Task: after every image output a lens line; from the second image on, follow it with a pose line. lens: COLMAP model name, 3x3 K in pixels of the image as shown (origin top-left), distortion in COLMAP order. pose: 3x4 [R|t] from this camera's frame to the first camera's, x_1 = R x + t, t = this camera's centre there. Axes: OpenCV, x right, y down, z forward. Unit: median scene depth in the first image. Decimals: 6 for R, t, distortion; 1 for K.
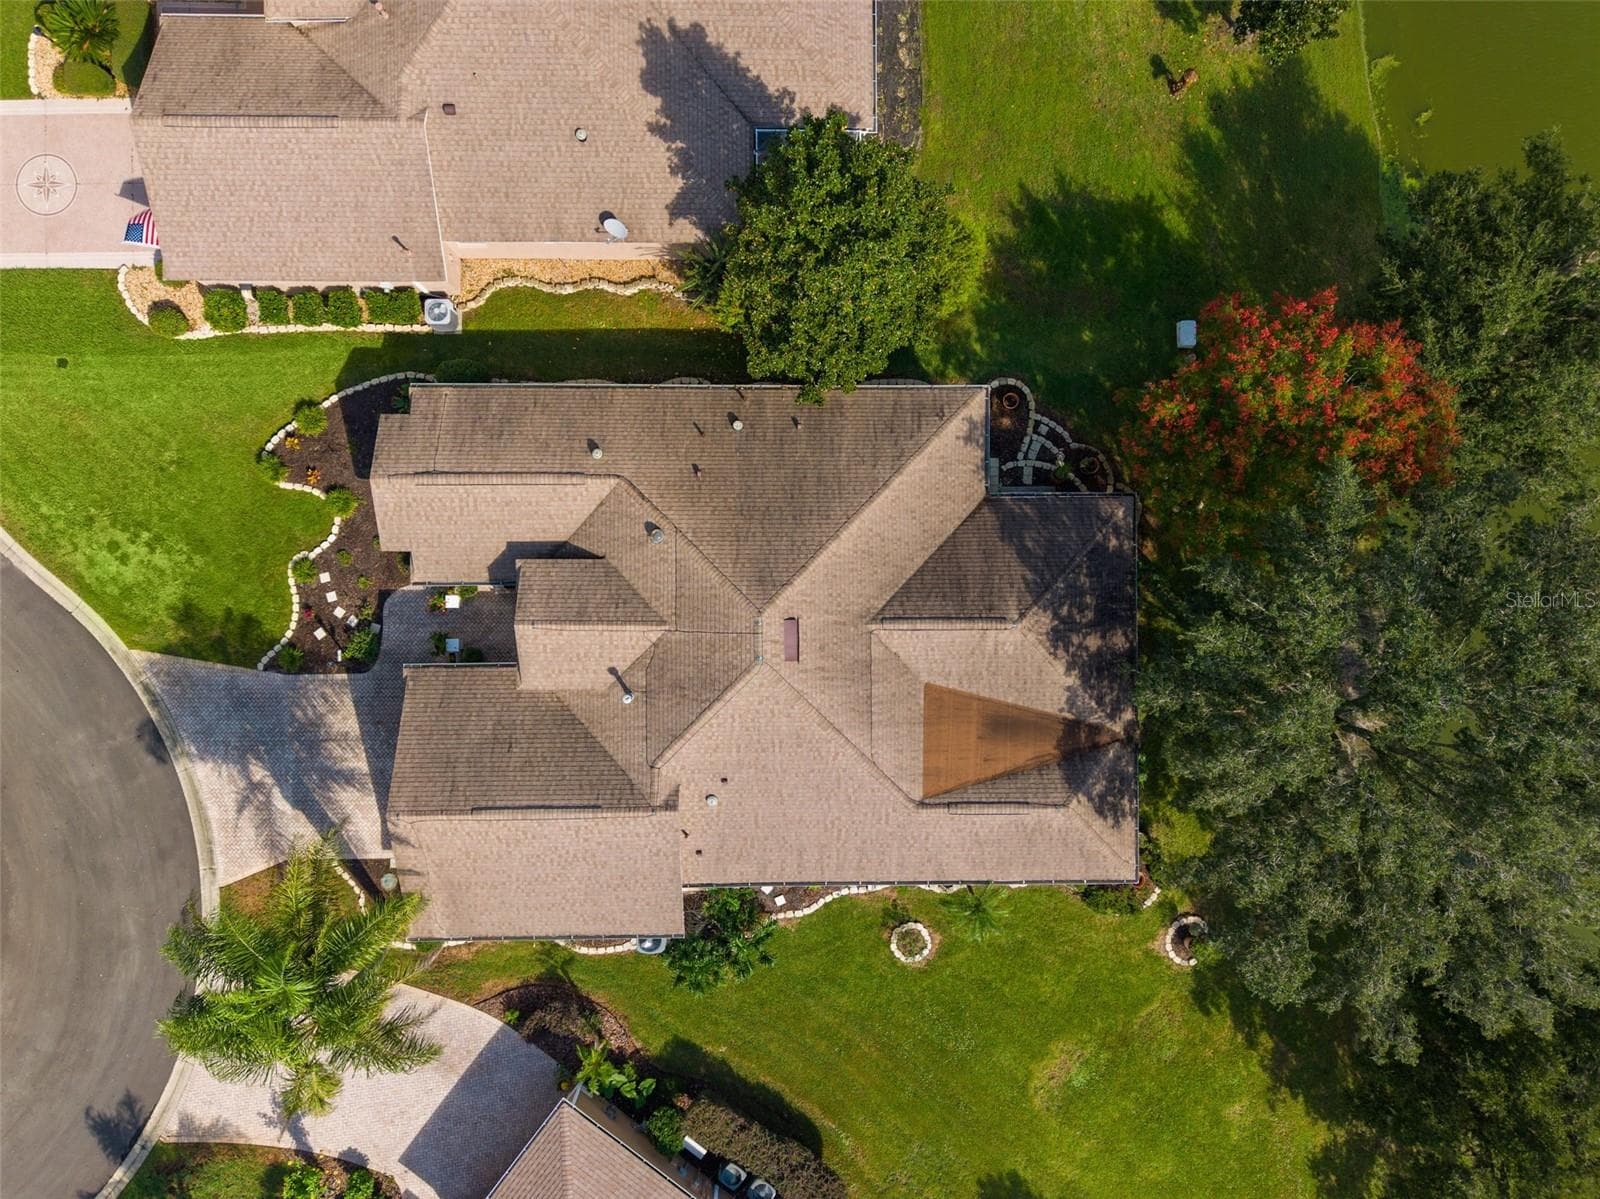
lens RADIAL K [[1087.4, 0, 799.2], [0, 1087.4, 604.6], [0, 0, 1]] dist [0.021187, -0.023617]
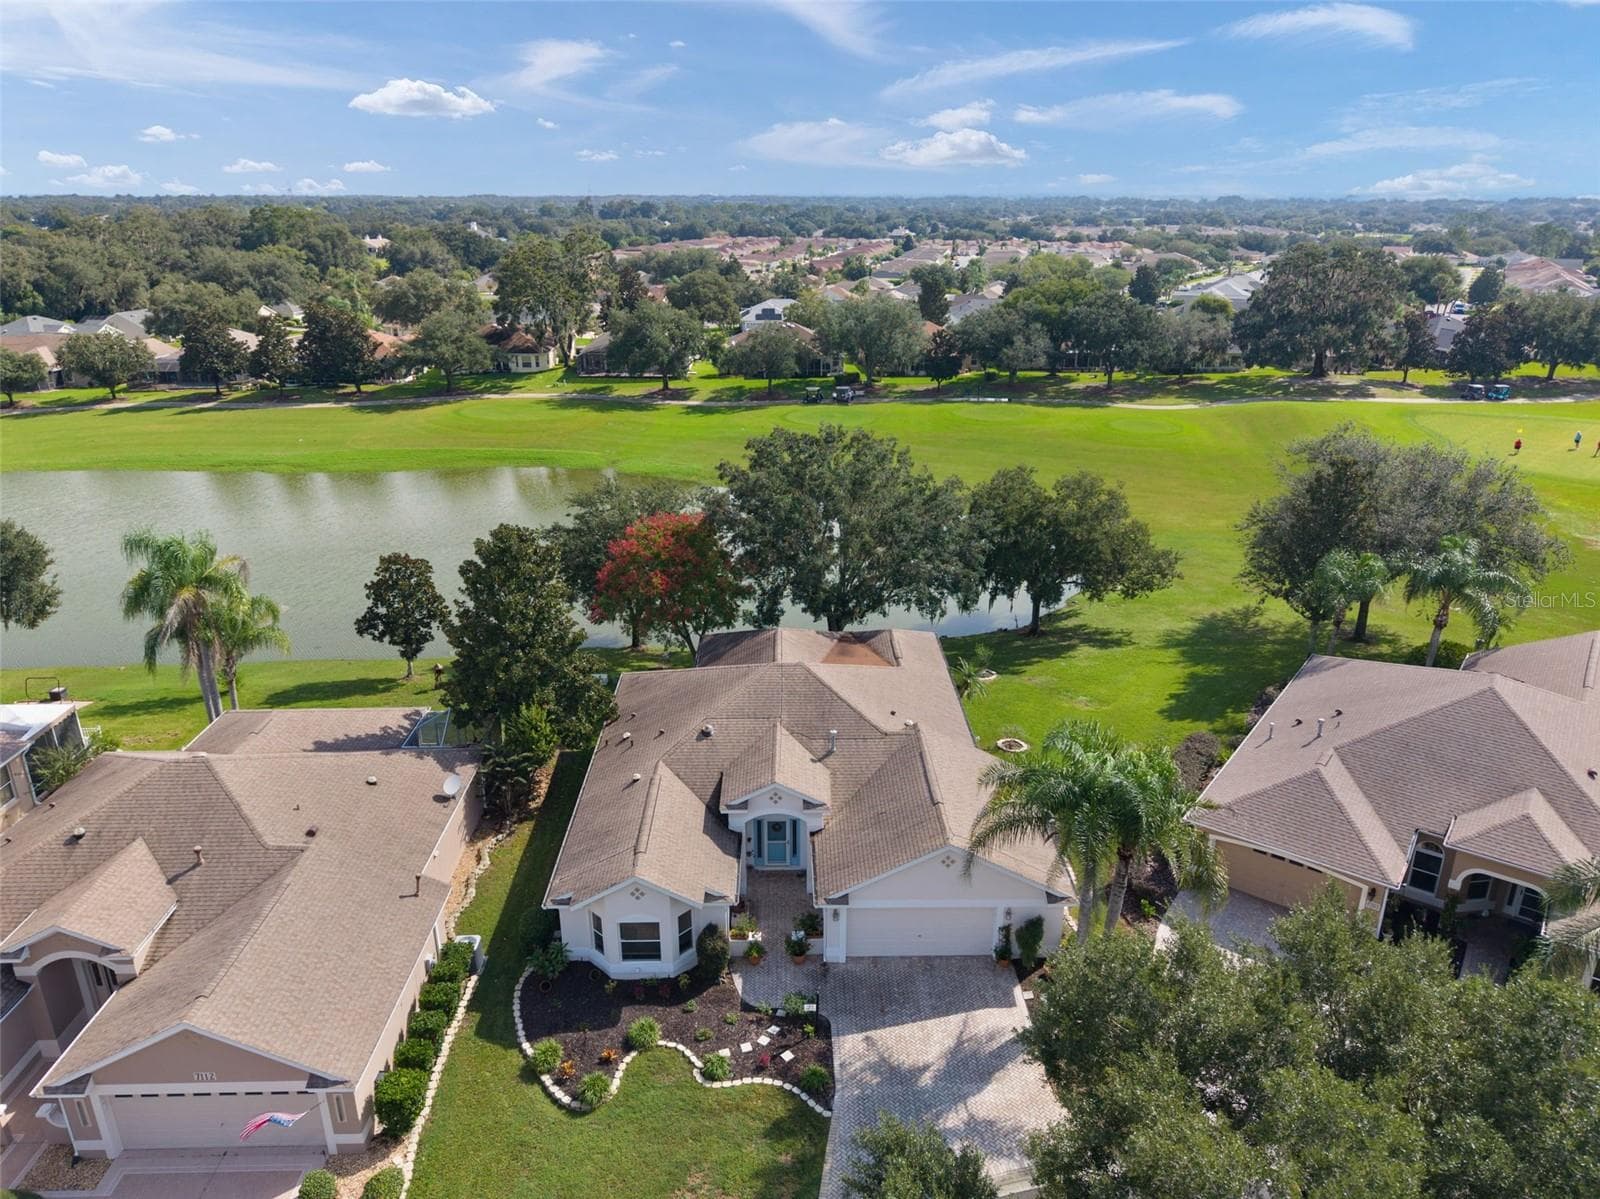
lens RADIAL K [[1087.4, 0, 799.2], [0, 1087.4, 604.6], [0, 0, 1]] dist [0.021187, -0.023617]
pose [[-0.011697, -0.377822, 0.925804, -1.122739], [0.999930, -0.006197, 0.010105, 0.029552], [0.001919, 0.925858, 0.377868, 0.323920]]
